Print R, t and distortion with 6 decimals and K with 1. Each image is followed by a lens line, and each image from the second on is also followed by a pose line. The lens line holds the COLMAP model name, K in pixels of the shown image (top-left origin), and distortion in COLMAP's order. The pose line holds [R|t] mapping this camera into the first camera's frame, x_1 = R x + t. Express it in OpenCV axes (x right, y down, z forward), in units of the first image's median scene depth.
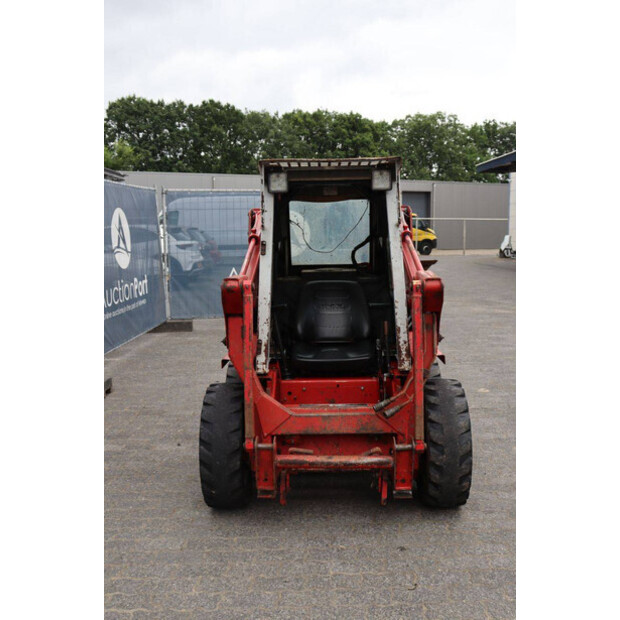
lens RADIAL K [[653.2, 0, 333.0], [0, 653.2, 311.2], [0, 0, 1]] dist [-0.009614, 0.006873]
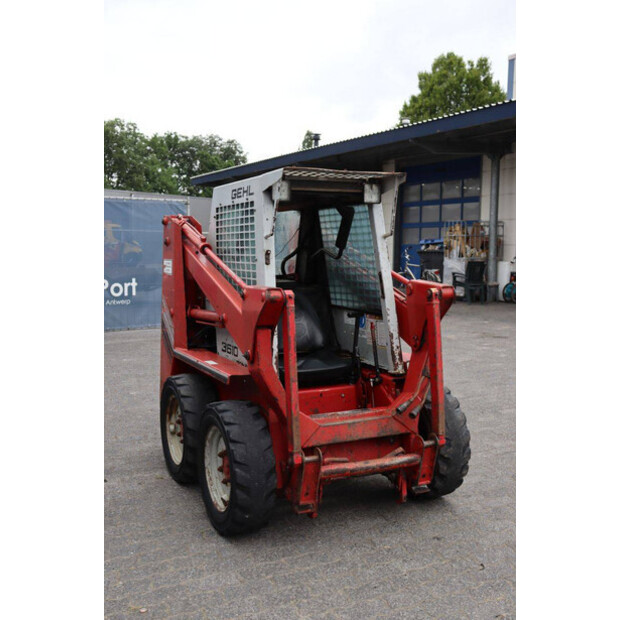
lens RADIAL K [[668.6, 0, 323.3], [0, 668.6, 311.9], [0, 0, 1]] dist [0.004838, 0.019687]
pose [[0.898009, -0.027671, 0.439106, -0.476707], [0.037334, 0.999213, -0.013384, 0.000234], [-0.438390, 0.028413, 0.898335, 0.076214]]
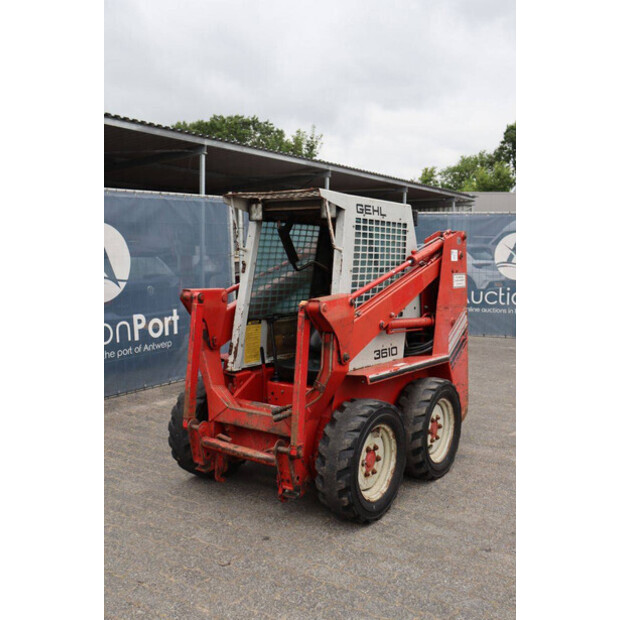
lens RADIAL K [[653.2, 0, 333.0], [0, 653.2, 311.2], [0, 0, 1]] dist [-0.009614, 0.006873]
pose [[0.825272, 0.073792, -0.559893, 0.713043], [-0.089538, 0.995983, -0.000710, -0.030059], [0.557592, 0.050718, 0.828565, 0.105203]]
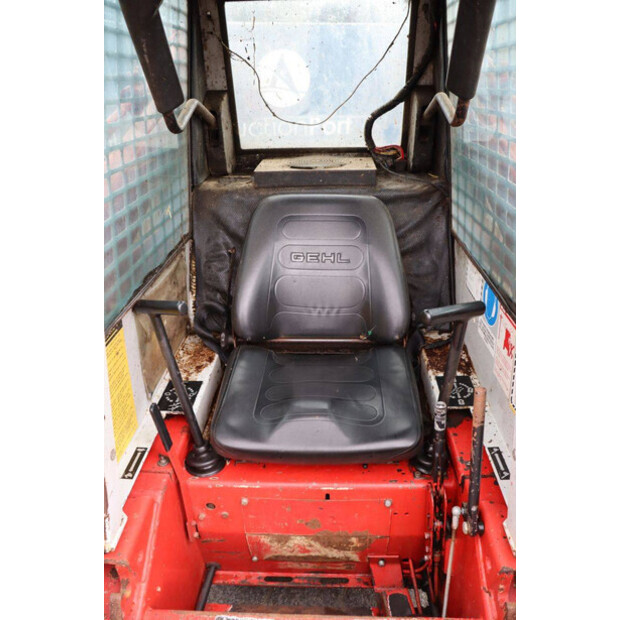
lens RADIAL K [[537.7, 0, 310.0], [0, 537.7, 310.0], [0, 0, 1]] dist [-0.137634, 0.002848]
pose [[0.999196, 0.017909, -0.035858, 0.006470], [-0.006475, 0.954994, 0.296553, -0.097547], [0.039555, -0.296083, 0.954343, 0.788010]]
